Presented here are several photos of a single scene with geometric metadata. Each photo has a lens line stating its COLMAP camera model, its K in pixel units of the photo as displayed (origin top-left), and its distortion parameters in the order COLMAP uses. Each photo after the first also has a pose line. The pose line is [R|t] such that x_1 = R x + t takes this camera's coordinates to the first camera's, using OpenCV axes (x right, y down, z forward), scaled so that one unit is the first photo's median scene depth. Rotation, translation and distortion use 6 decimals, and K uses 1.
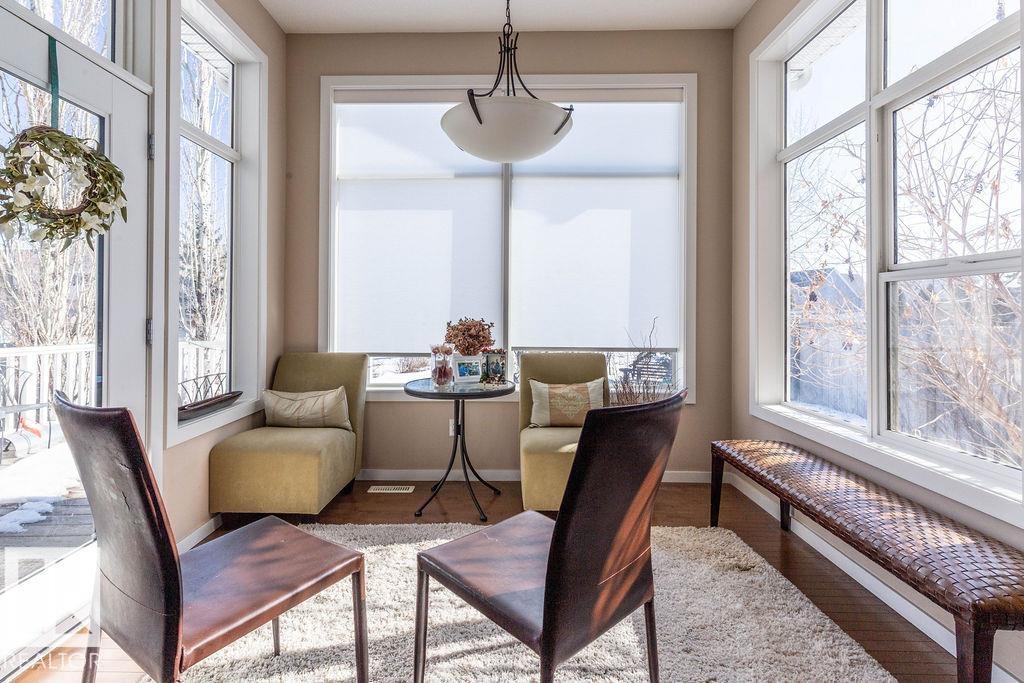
lens RADIAL K [[476.8, 0, 498.2], [0, 476.8, 310.3], [0, 0, 1]] dist [0.005788, 0.000188]
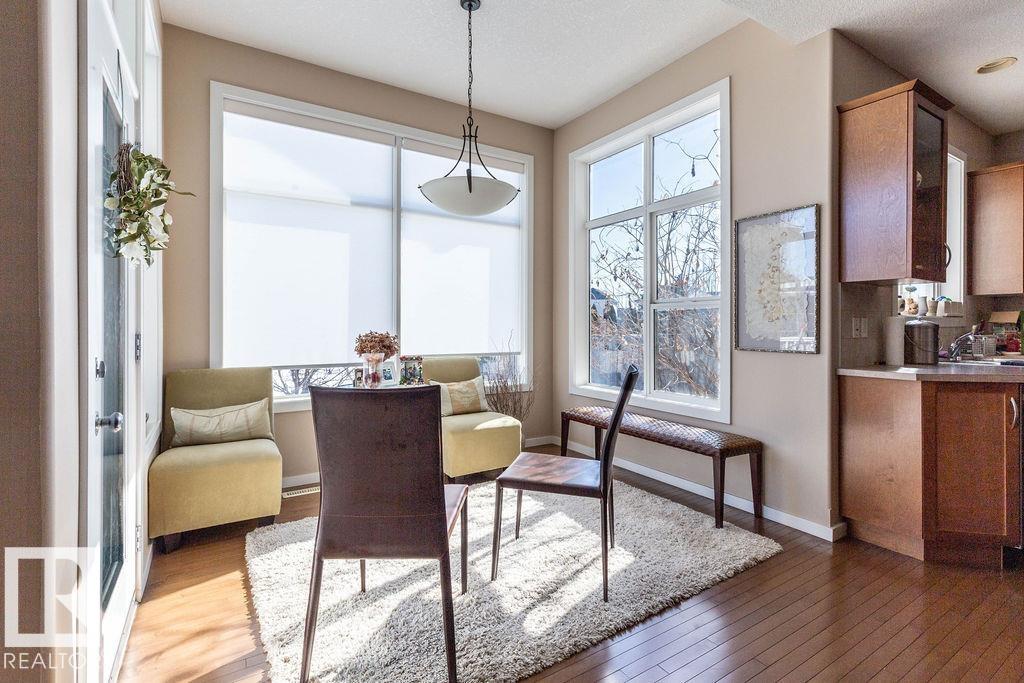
lens RADIAL K [[471.7, 0, 512.1], [0, 471.7, 328.0], [0, 0, 1]] dist [0.001075, -0.000171]
pose [[0.837638, -0.004394, 0.546207, -0.432467], [-0.002670, 0.999923, 0.012139, -0.006811], [-0.546219, -0.011627, 0.837562, -0.146581]]
